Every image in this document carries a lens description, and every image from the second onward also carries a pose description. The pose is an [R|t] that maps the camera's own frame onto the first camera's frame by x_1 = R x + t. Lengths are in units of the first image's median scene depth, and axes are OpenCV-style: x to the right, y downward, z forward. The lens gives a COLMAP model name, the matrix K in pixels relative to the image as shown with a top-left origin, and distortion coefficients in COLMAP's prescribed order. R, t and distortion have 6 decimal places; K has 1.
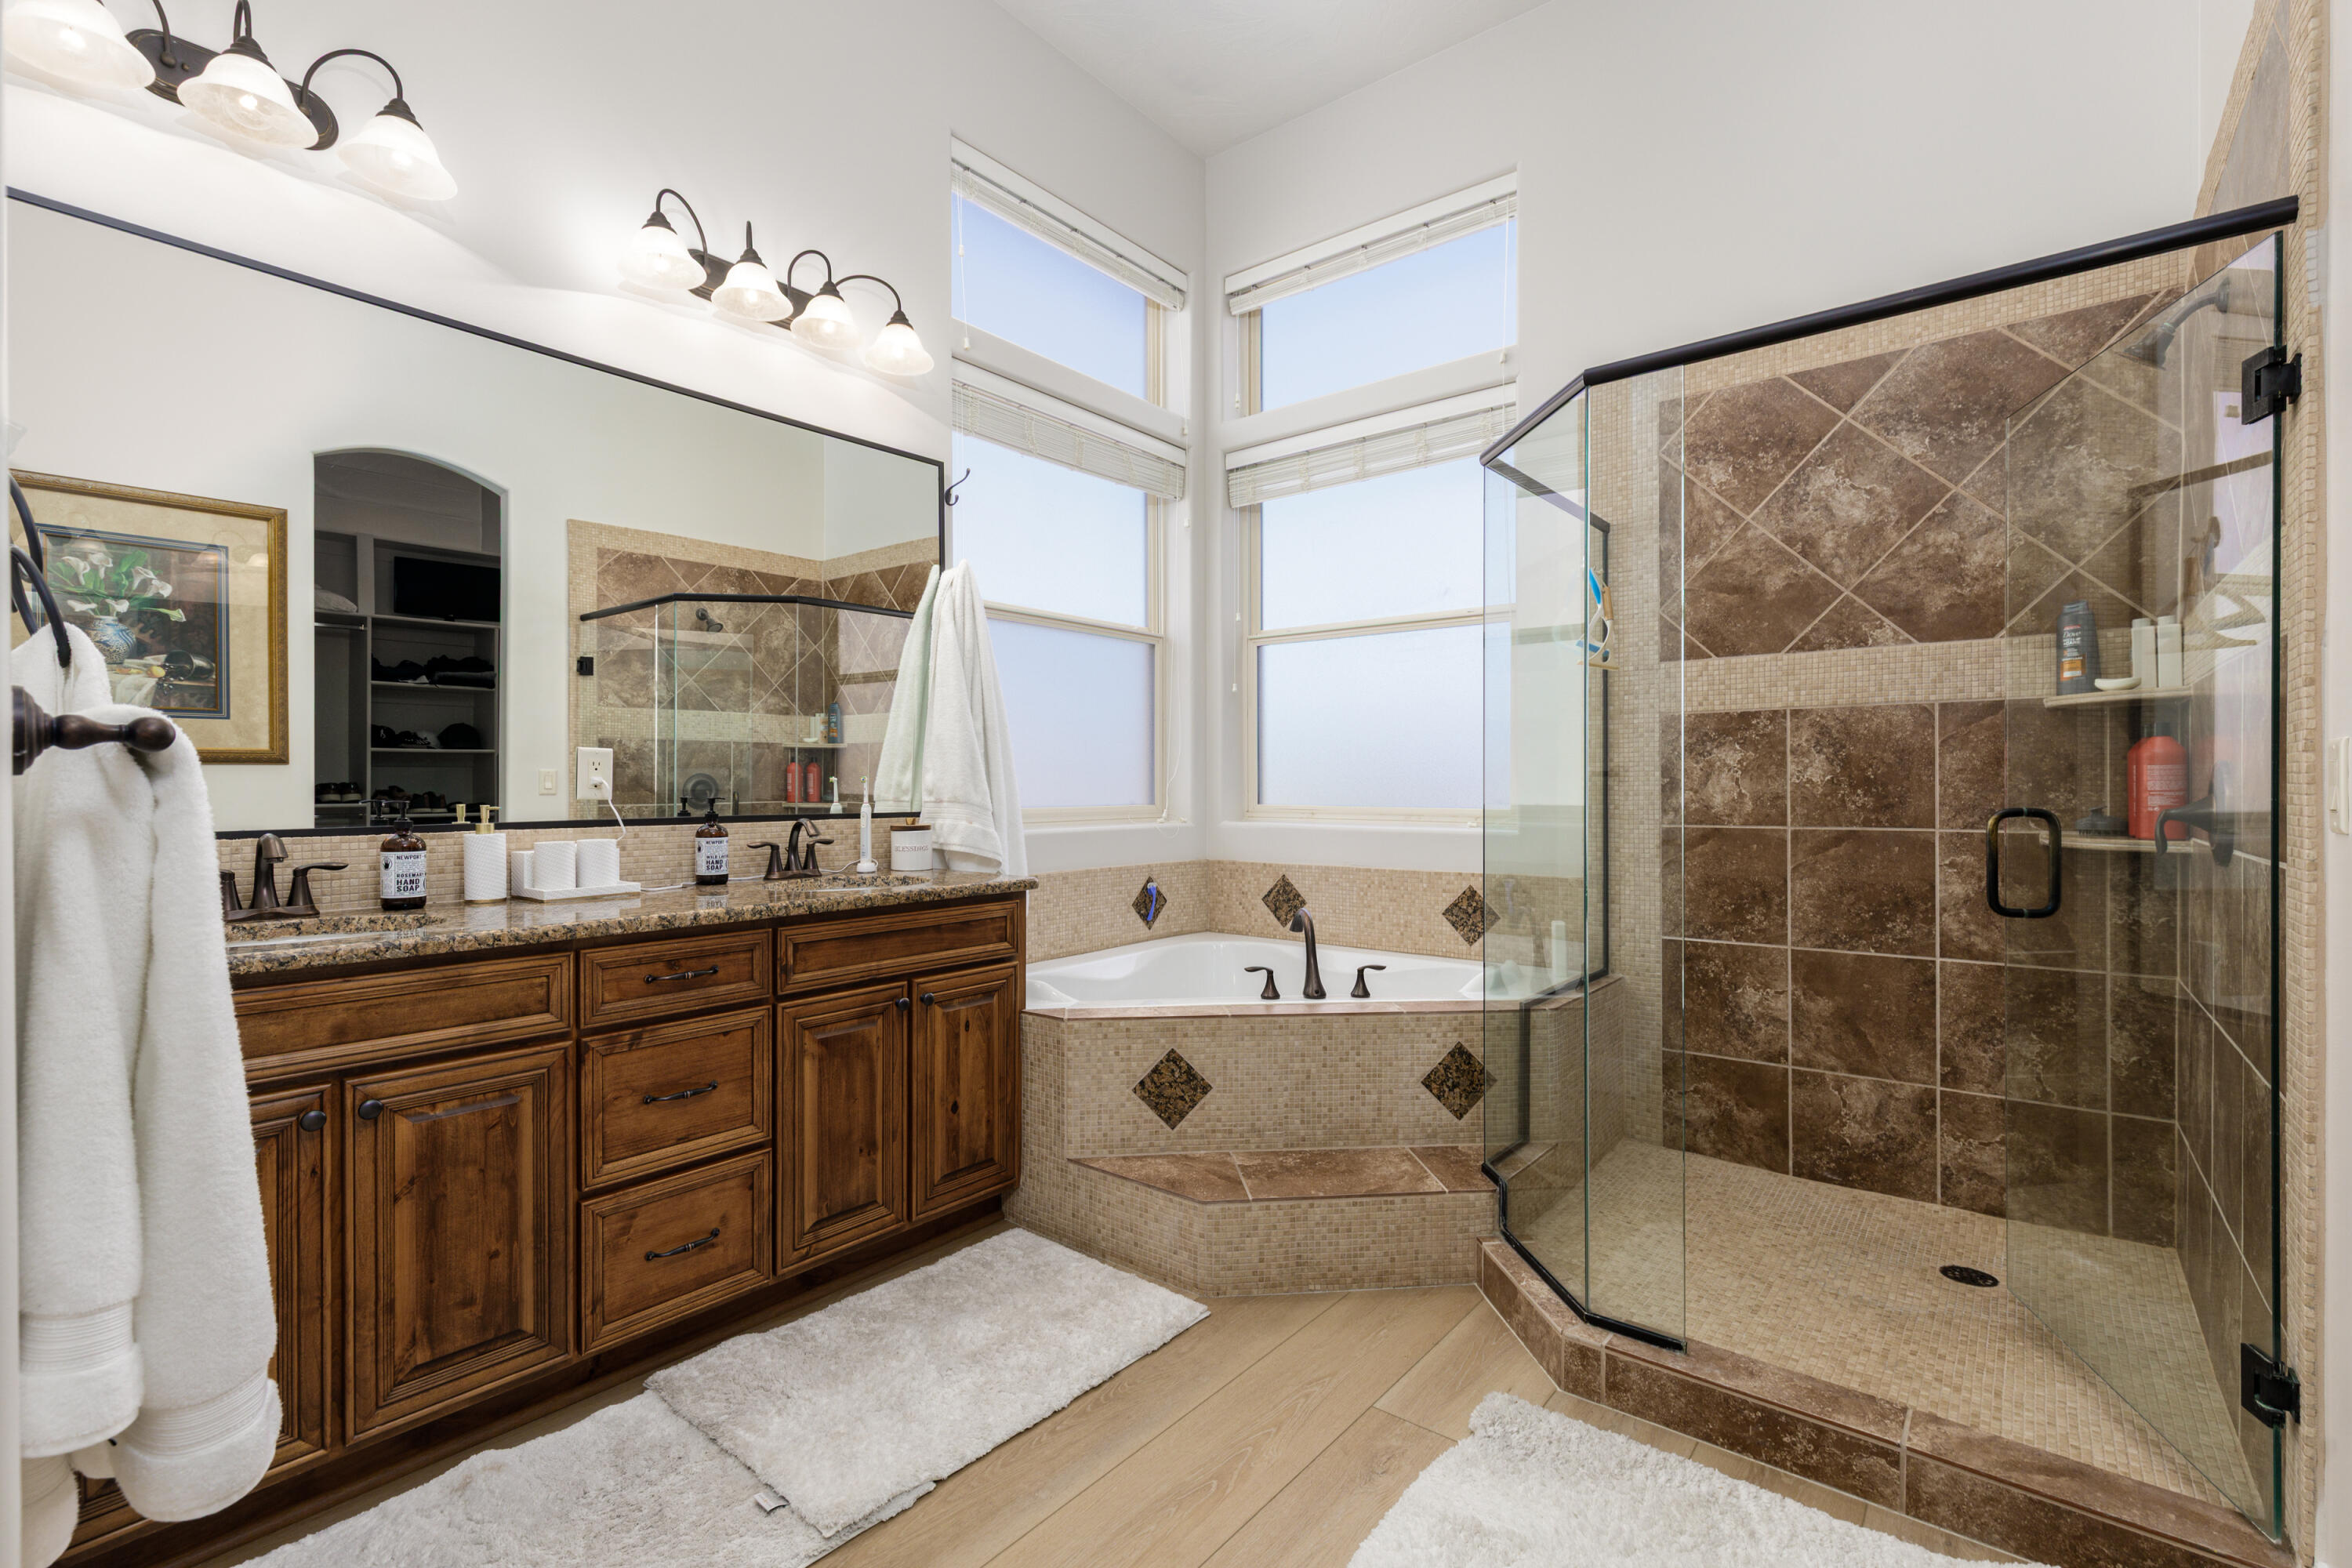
lens RADIAL K [[1048.3, 0, 1171.7], [0, 1048.3, 788.3], [0, 0, 1]] dist [0.005577, -0.000751]
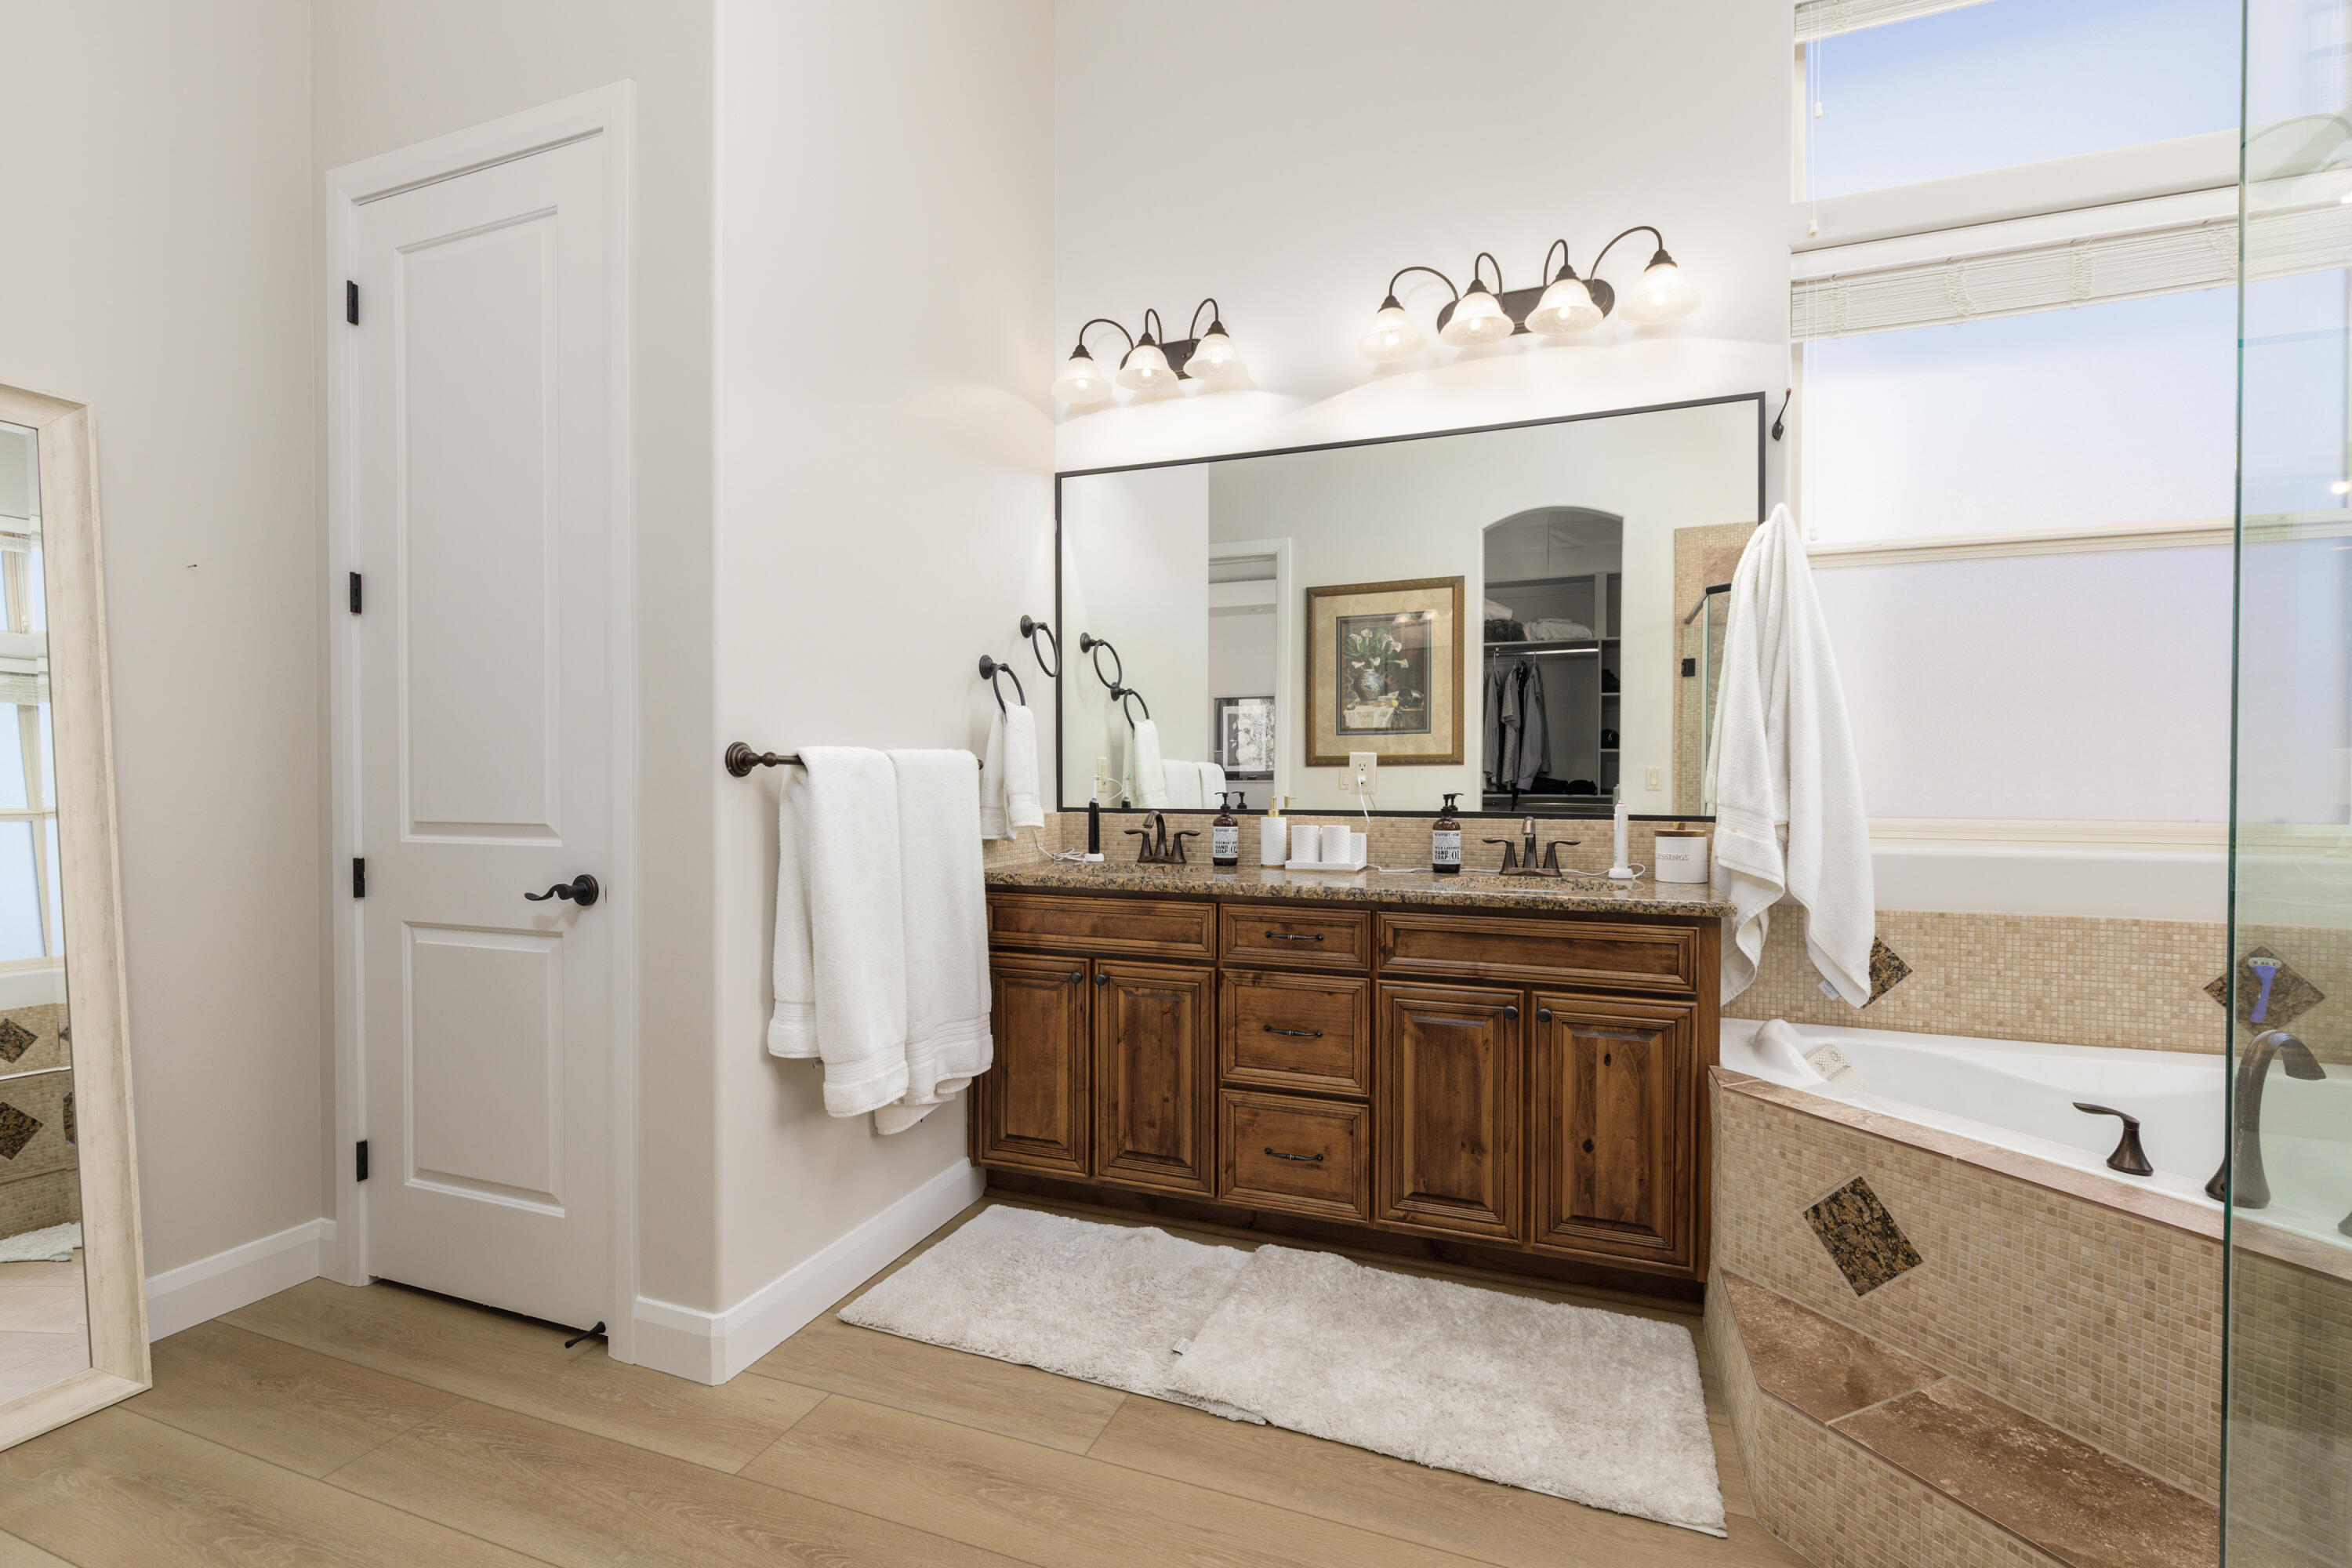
lens RADIAL K [[1048.3, 0, 1171.7], [0, 1048.3, 788.3], [0, 0, 1]] dist [0.005577, -0.000751]
pose [[0.317806, 0.012910, -0.948068, 0.565430], [-0.009432, 0.999901, 0.010454, -0.006652], [0.948109, 0.005620, 0.317896, 0.407025]]
